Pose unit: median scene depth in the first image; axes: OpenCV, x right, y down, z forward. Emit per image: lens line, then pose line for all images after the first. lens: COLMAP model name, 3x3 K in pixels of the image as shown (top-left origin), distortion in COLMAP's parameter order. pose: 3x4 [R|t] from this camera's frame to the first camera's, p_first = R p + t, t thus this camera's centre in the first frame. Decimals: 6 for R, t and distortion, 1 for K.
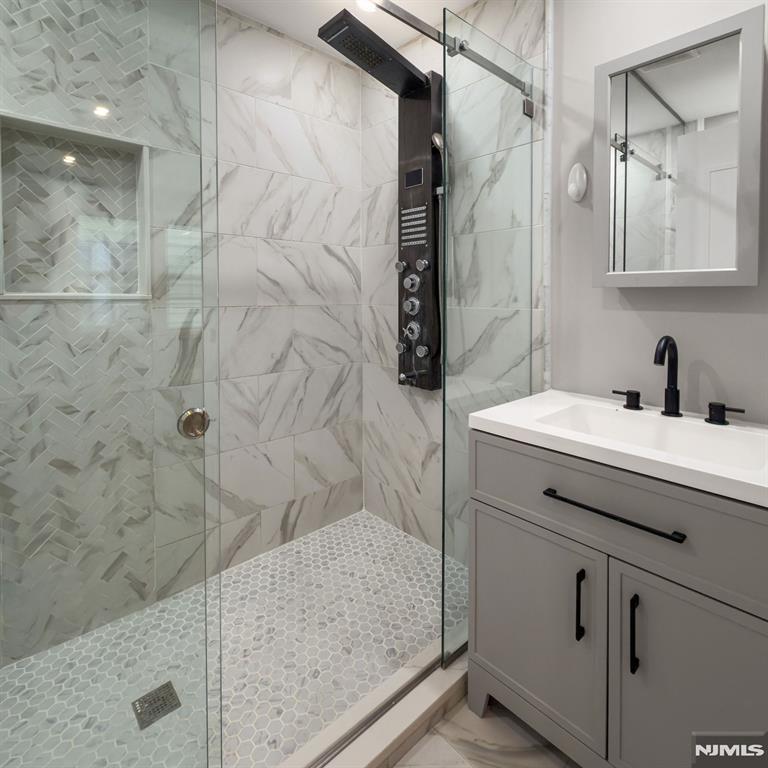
lens RADIAL K [[432.1, 0, 393.3], [0, 432.1, 393.6], [0, 0, 1]] dist [-0.002664, 0.000215]
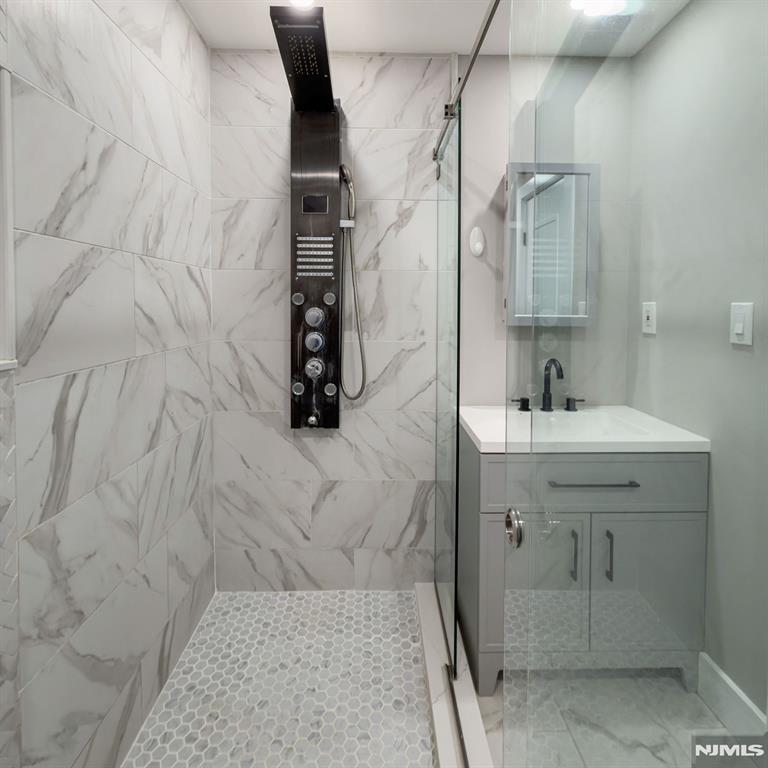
lens RADIAL K [[432.1, 0, 393.3], [0, 432.1, 393.6], [0, 0, 1]] dist [-0.002664, 0.000215]
pose [[0.651857, -0.150661, 0.743225, -0.577330], [0.158183, 0.985521, 0.061040, -0.132075], [-0.741661, 0.077776, 0.666251, 0.294216]]
